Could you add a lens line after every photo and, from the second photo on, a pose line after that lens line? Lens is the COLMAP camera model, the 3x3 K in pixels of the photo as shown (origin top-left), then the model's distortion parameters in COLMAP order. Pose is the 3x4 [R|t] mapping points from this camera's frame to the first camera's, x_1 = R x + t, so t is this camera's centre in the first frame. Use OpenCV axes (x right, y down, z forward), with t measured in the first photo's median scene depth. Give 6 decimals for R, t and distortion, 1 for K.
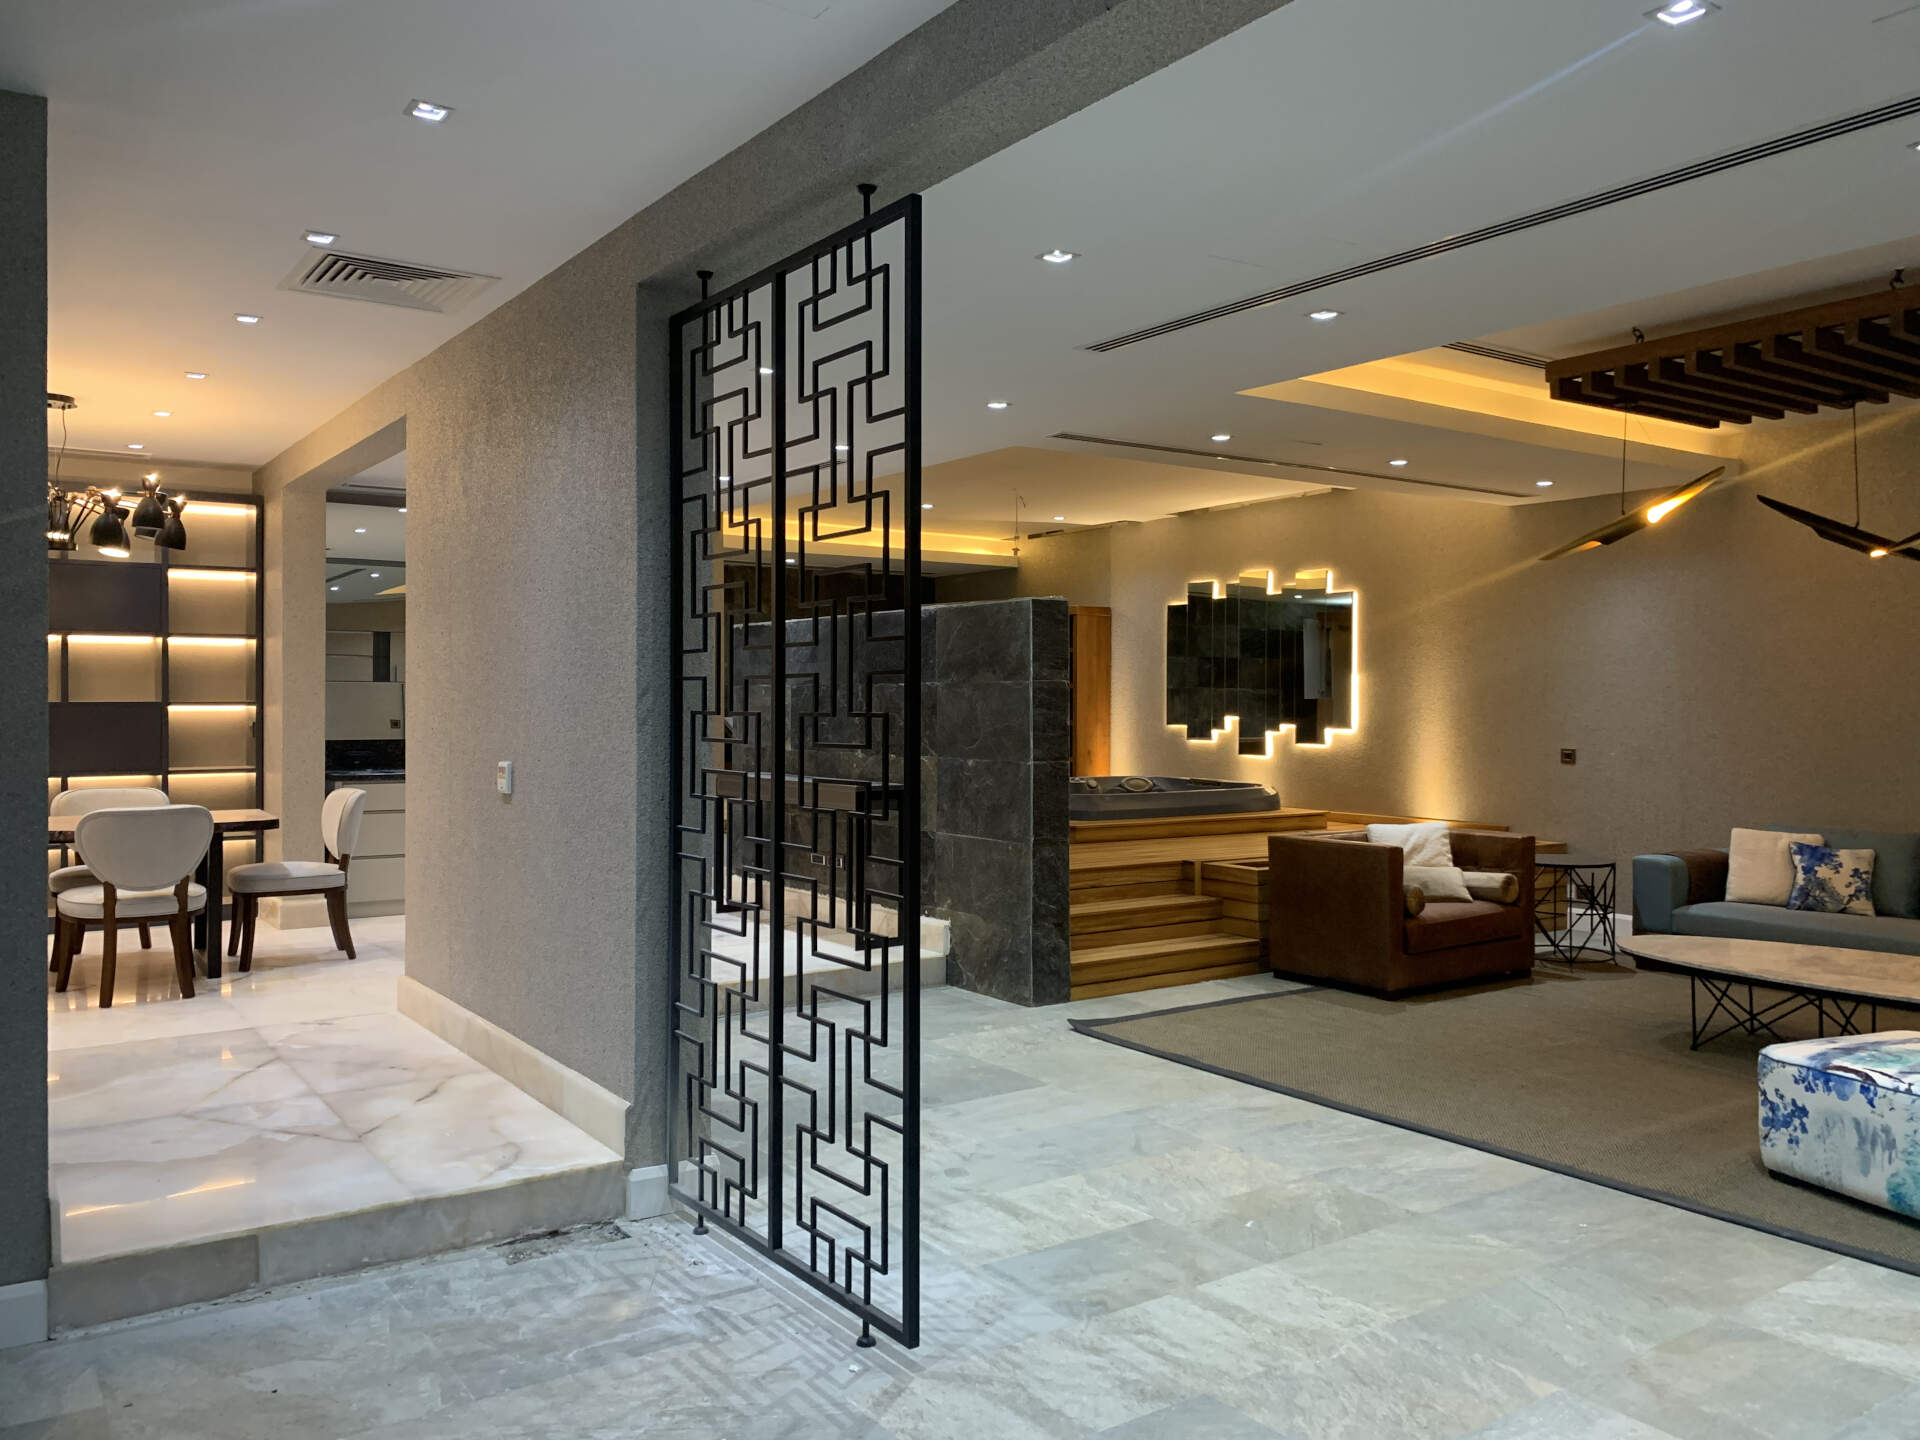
lens RADIAL K [[1475.6, 0, 948.6], [0, 1475.6, 687.2], [0, 0, 1]] dist [0.016711, -0.009832]
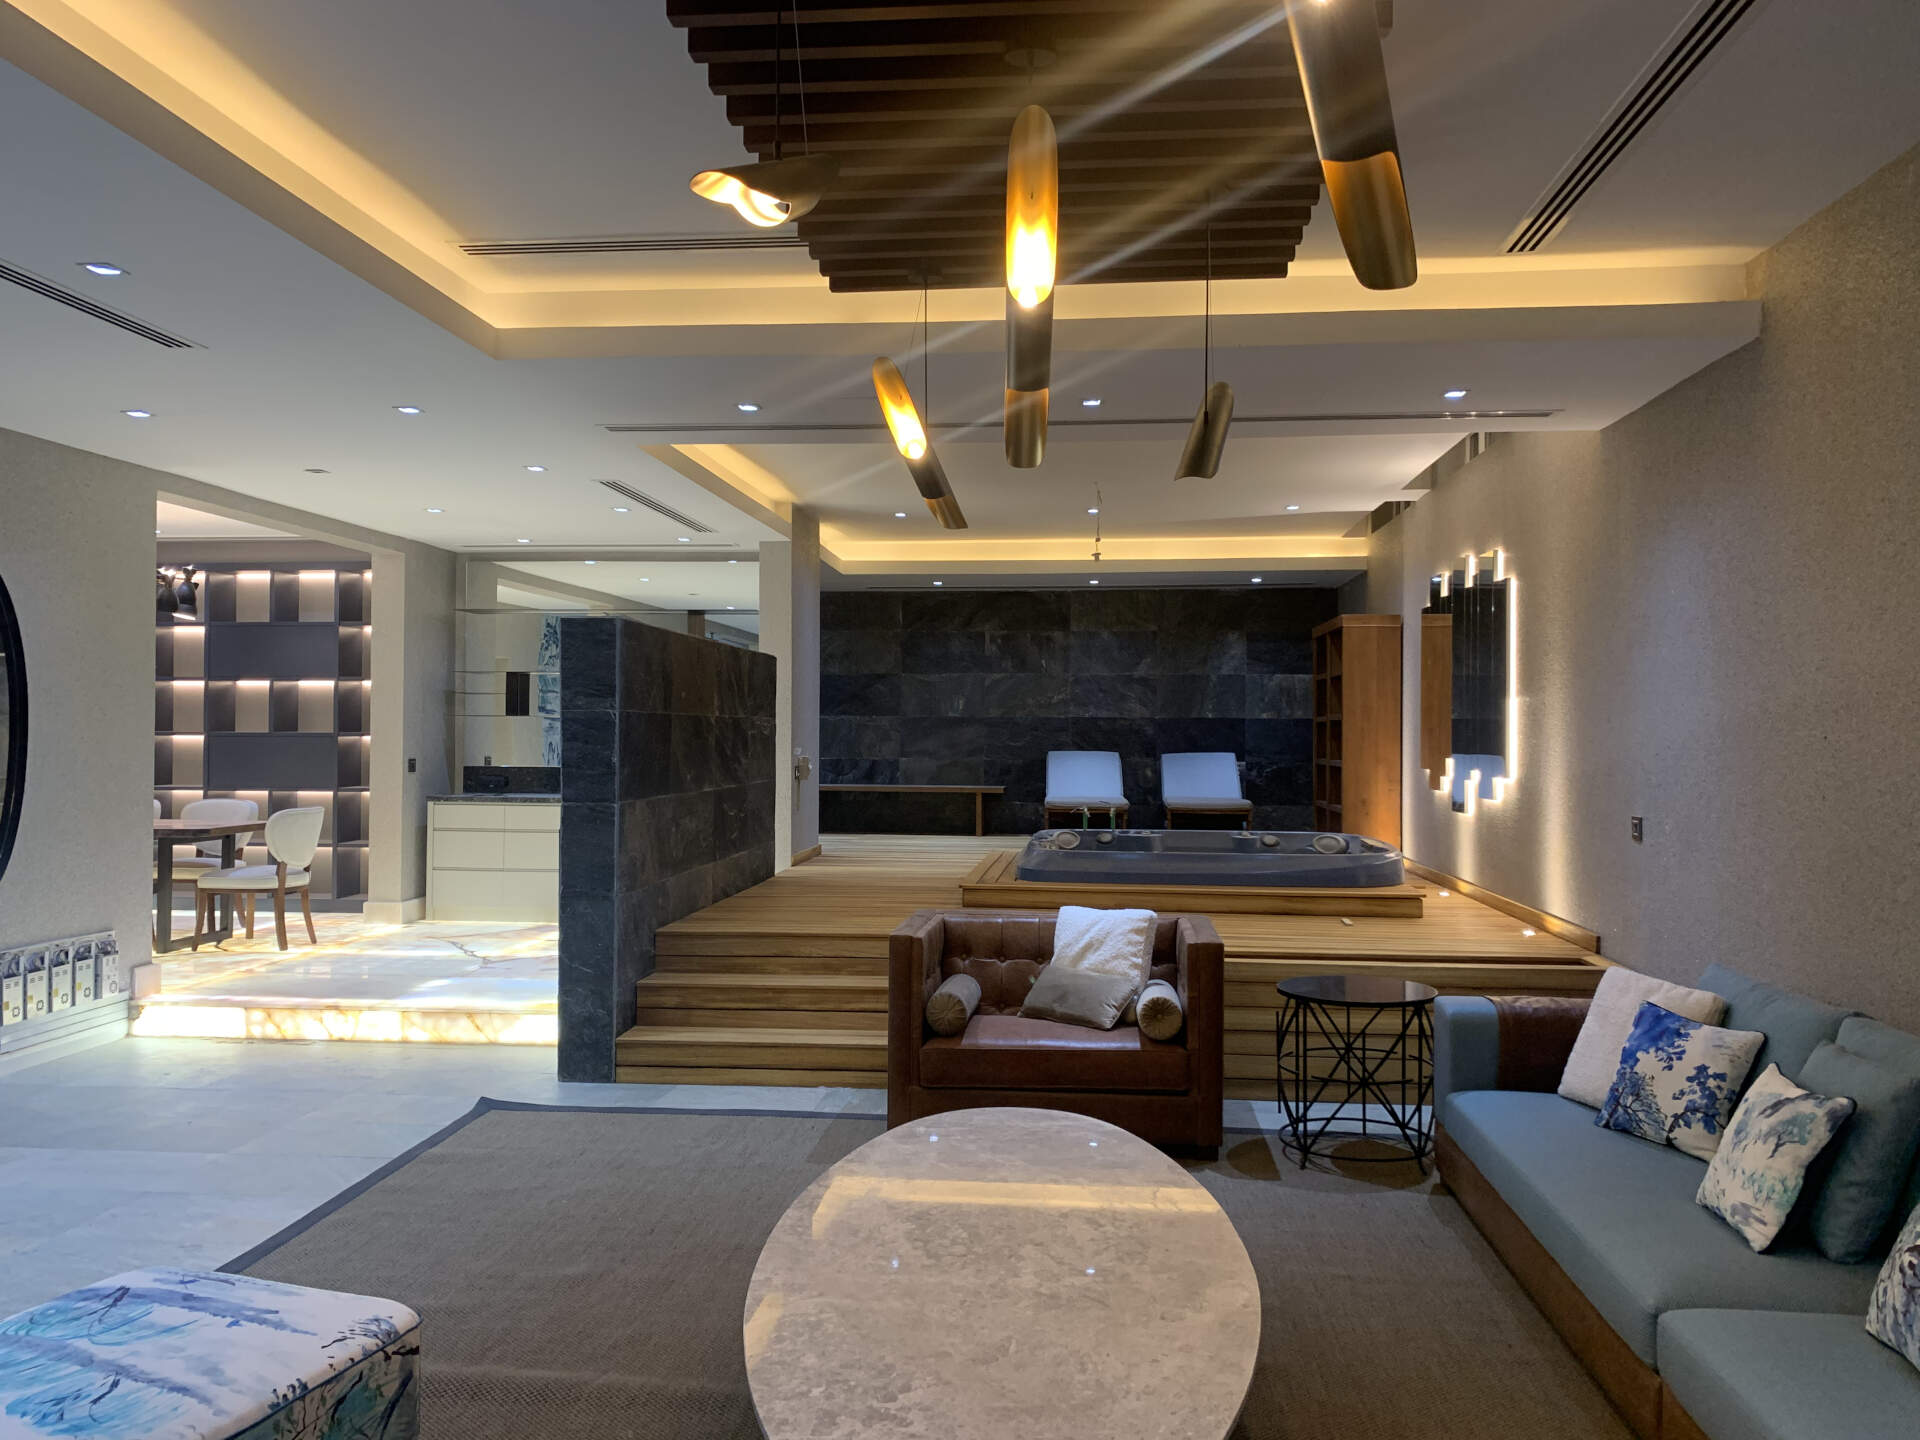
lens RADIAL K [[1475.6, 0, 948.6], [0, 1475.6, 687.2], [0, 0, 1]] dist [0.016711, -0.009832]
pose [[0.762831, -0.016709, -0.646382, 0.800683], [0.001878, 0.999719, -0.023627, 0.003241], [0.646595, 0.016809, 0.762648, 0.470182]]
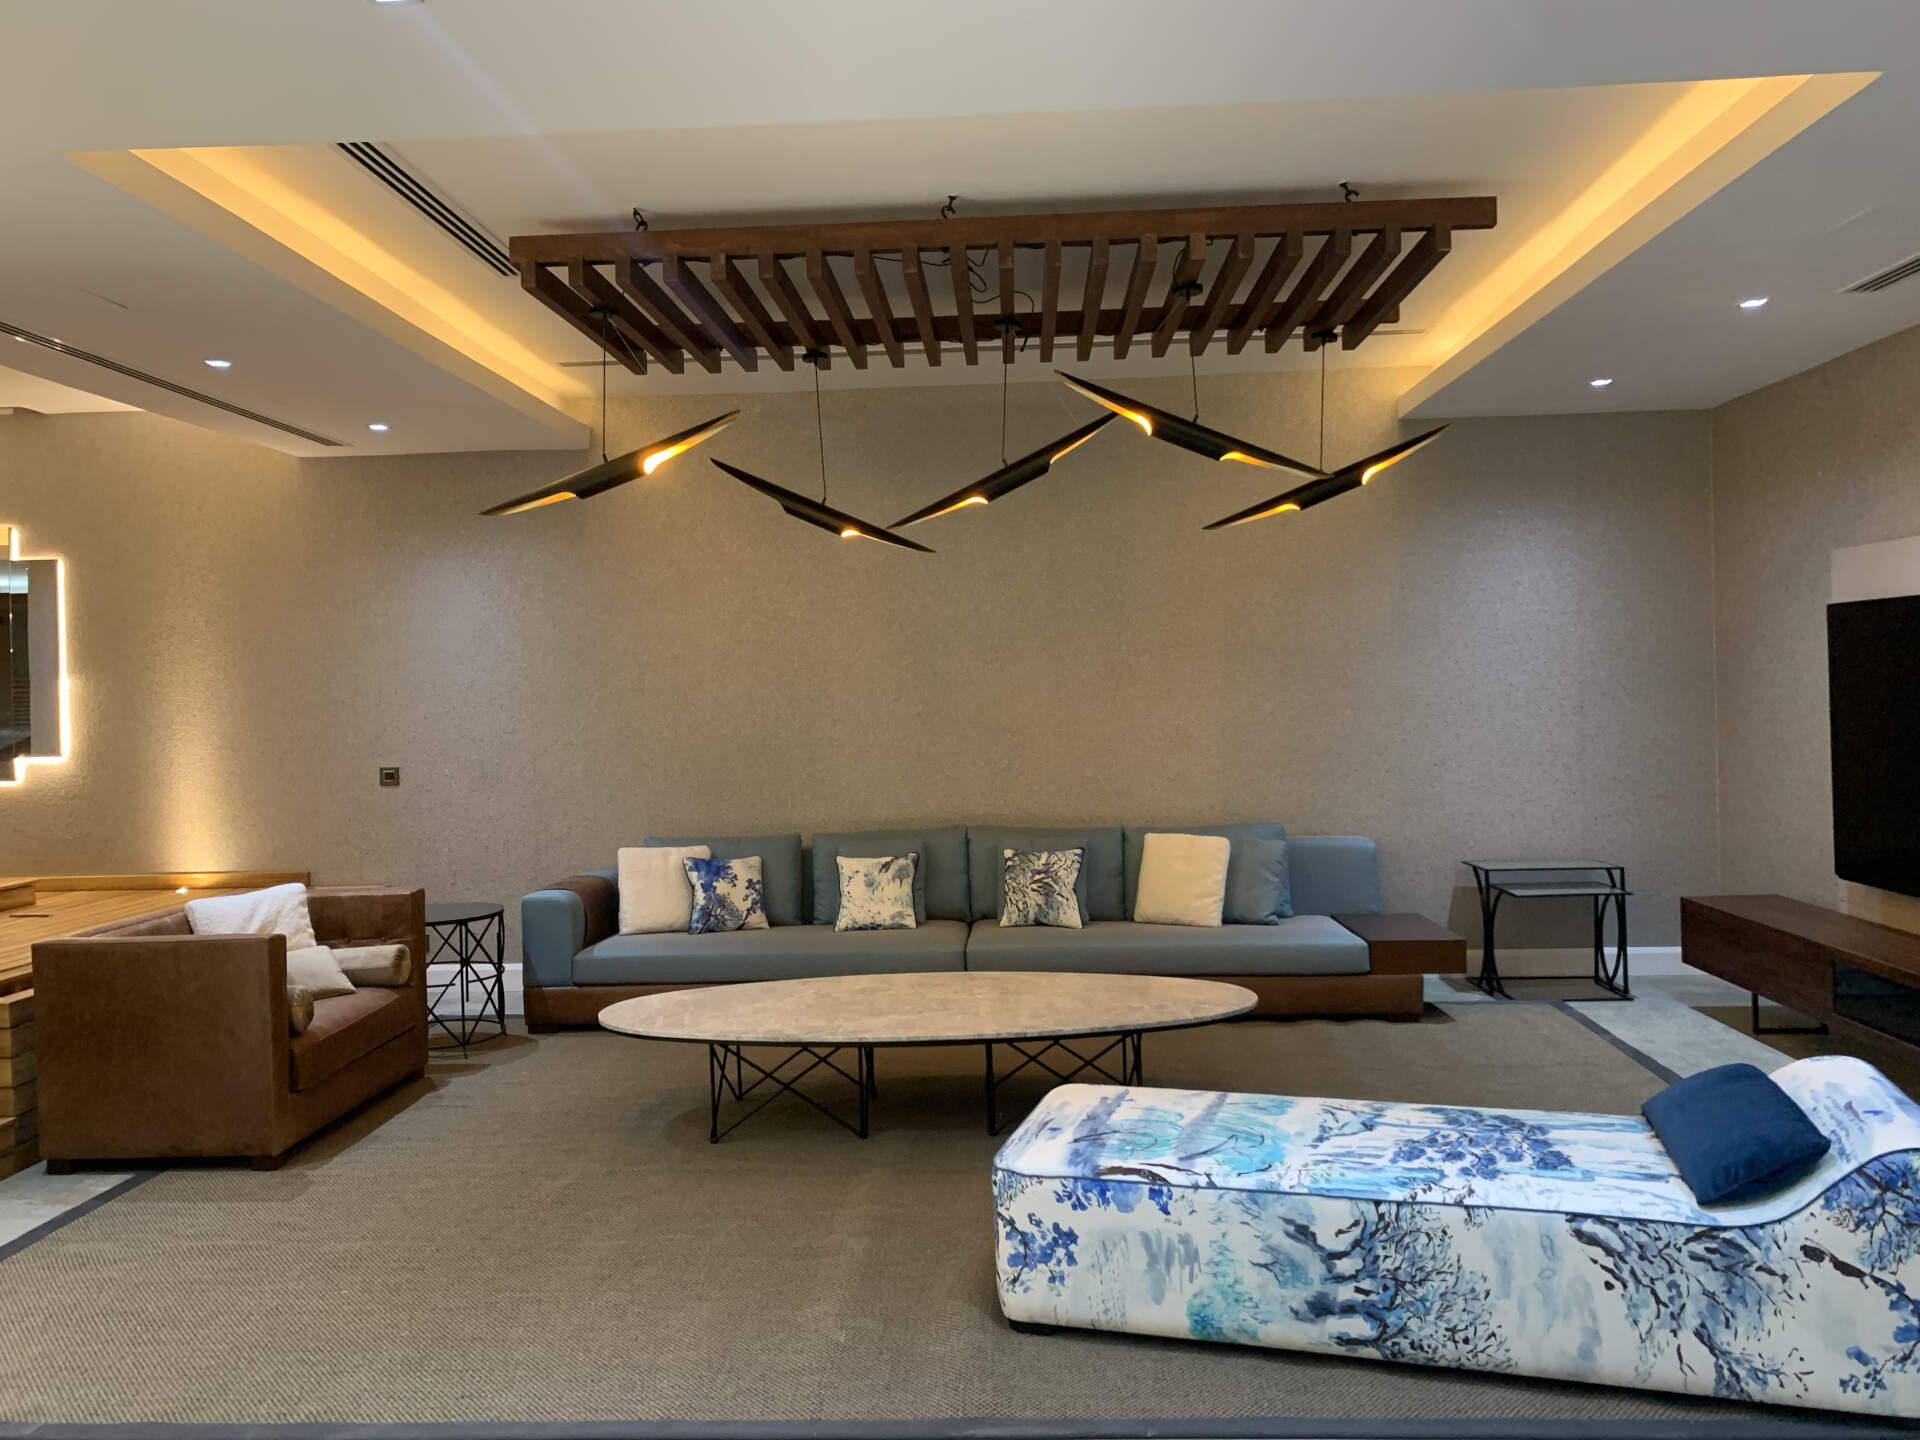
lens RADIAL K [[1475.6, 0, 948.6], [0, 1475.6, 687.2], [0, 0, 1]] dist [0.016711, -0.009832]
pose [[0.615933, -0.021108, 0.787515, -0.033113], [0.022790, 0.999700, 0.008971, -0.002403], [-0.787468, 0.012421, 0.616230, 0.361249]]
